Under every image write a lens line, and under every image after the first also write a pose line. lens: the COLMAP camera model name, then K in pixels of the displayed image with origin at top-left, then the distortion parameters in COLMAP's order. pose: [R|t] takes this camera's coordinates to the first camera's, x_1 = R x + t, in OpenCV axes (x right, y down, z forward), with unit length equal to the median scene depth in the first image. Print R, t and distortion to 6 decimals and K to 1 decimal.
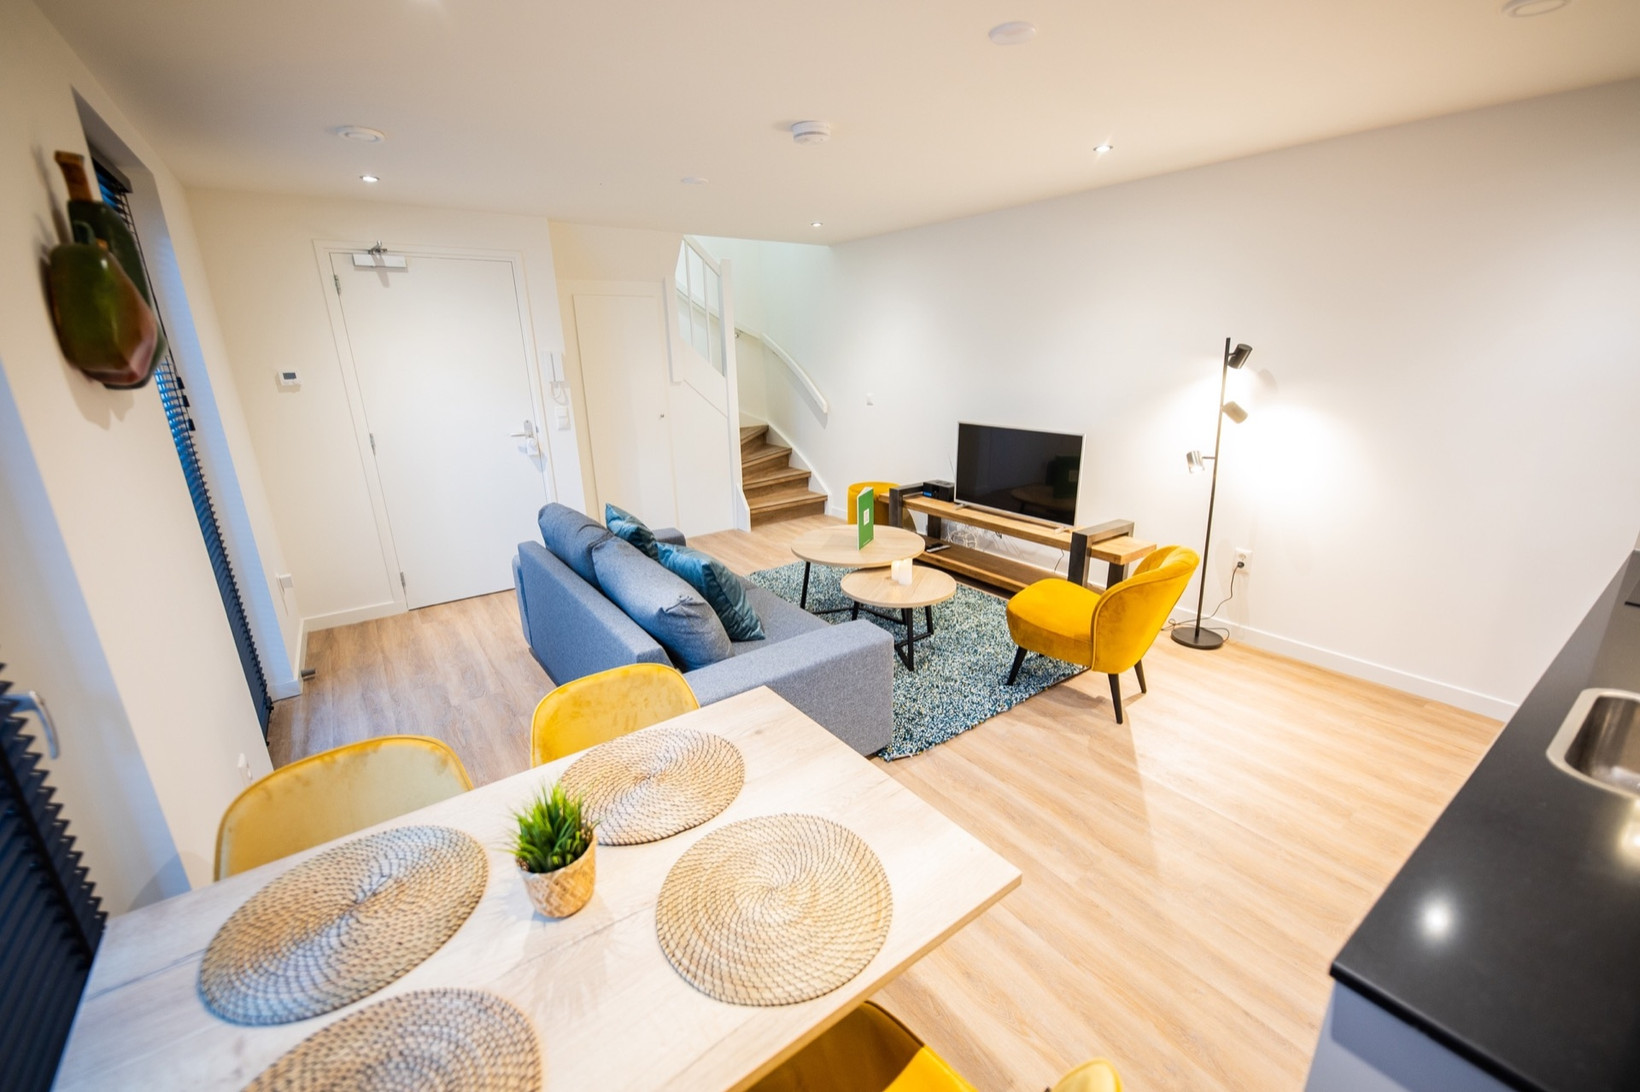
lens RADIAL K [[661.6, 0, 828.0], [0, 661.6, 542.7], [0, 0, 1]] dist [0.016052, -0.010084]
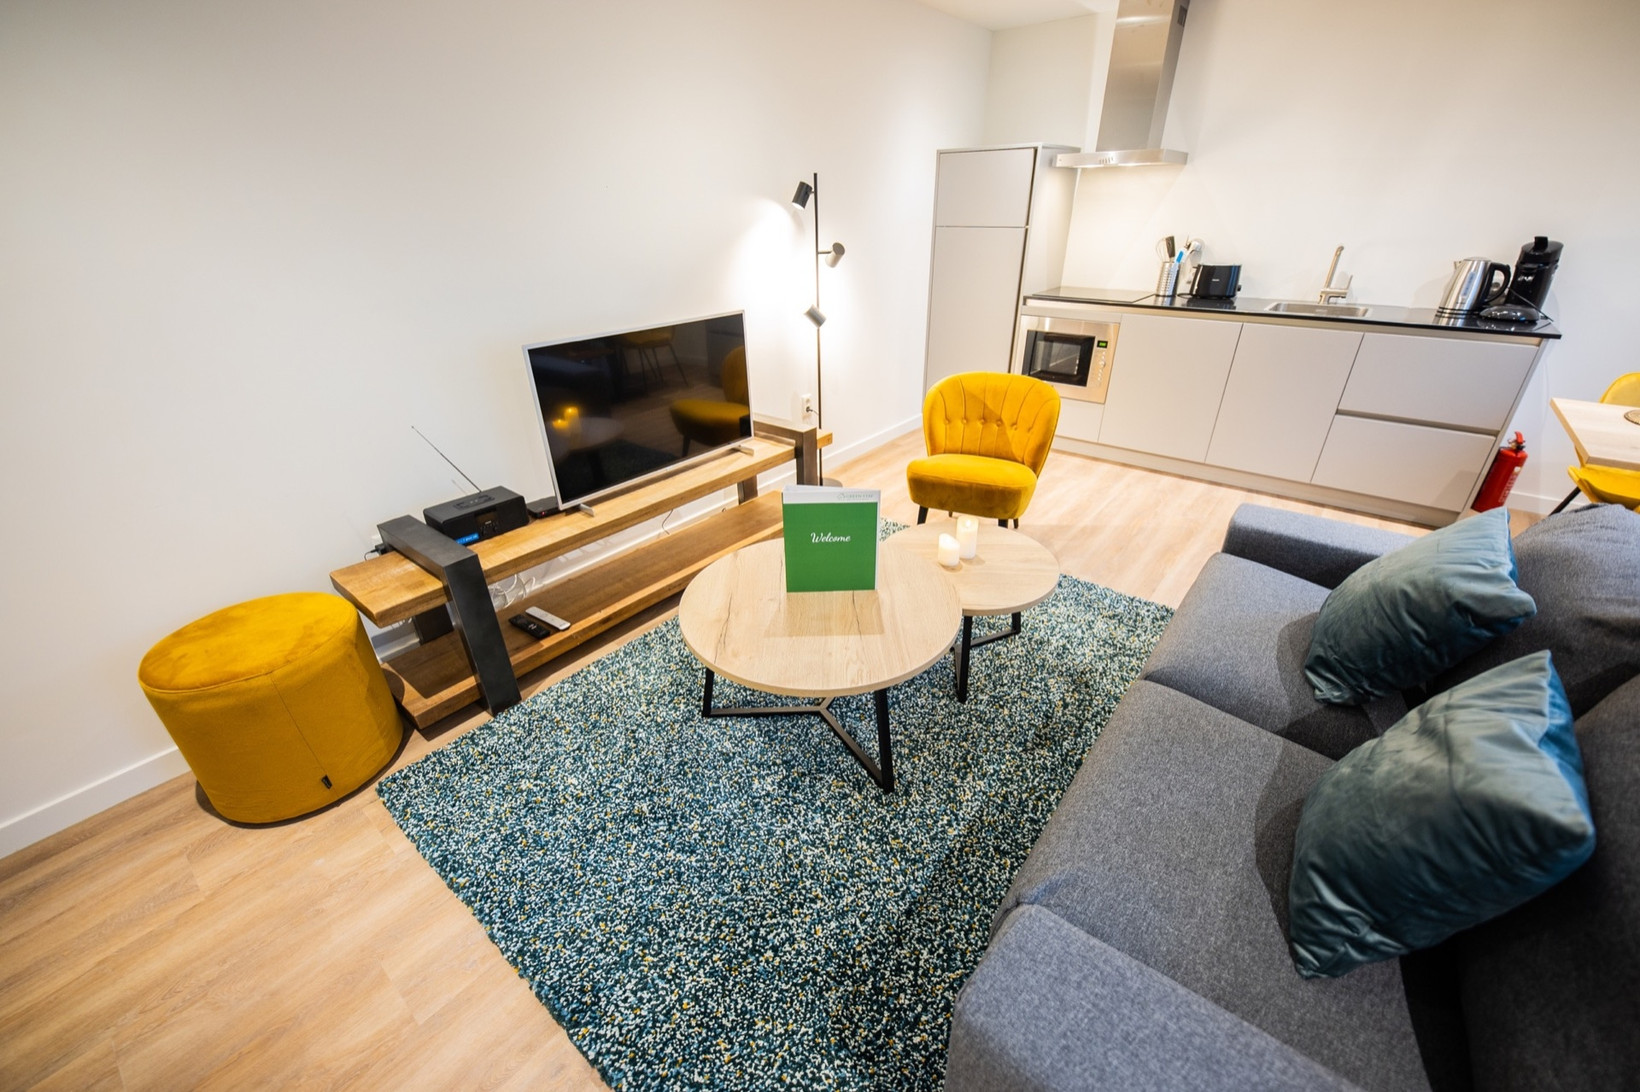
lens RADIAL K [[661.6, 0, 828.0], [0, 661.6, 542.7], [0, 0, 1]] dist [0.016052, -0.010084]
pose [[-0.263077, -0.425688, 0.865783, -0.385857], [0.282528, 0.824060, 0.491023, -0.291387], [-0.922479, 0.373785, -0.096523, 1.106052]]
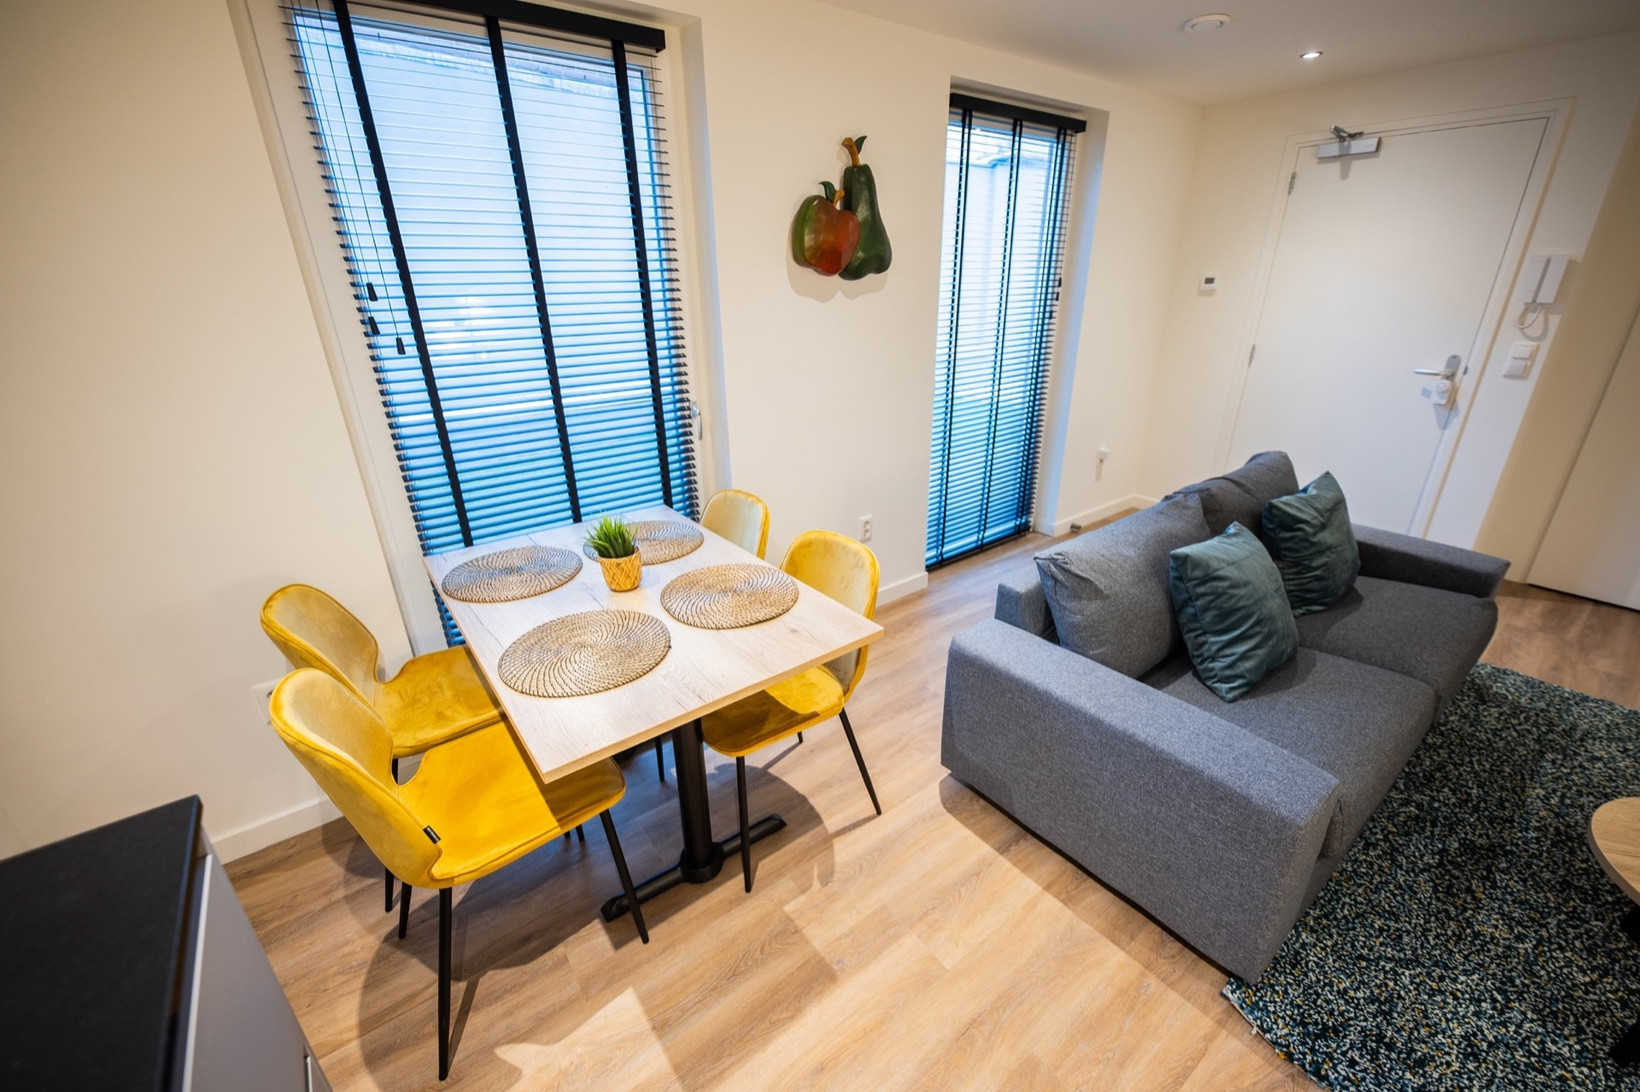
lens RADIAL K [[657.8, 0, 820.0], [0, 657.8, 546.0], [0, 0, 1]] dist [0.014096, -0.007937]
pose [[0.021824, 0.397963, -0.917142, 0.317646], [-0.275554, 0.884223, 0.377121, -0.095052], [0.961038, 0.244491, 0.128958, 0.341135]]
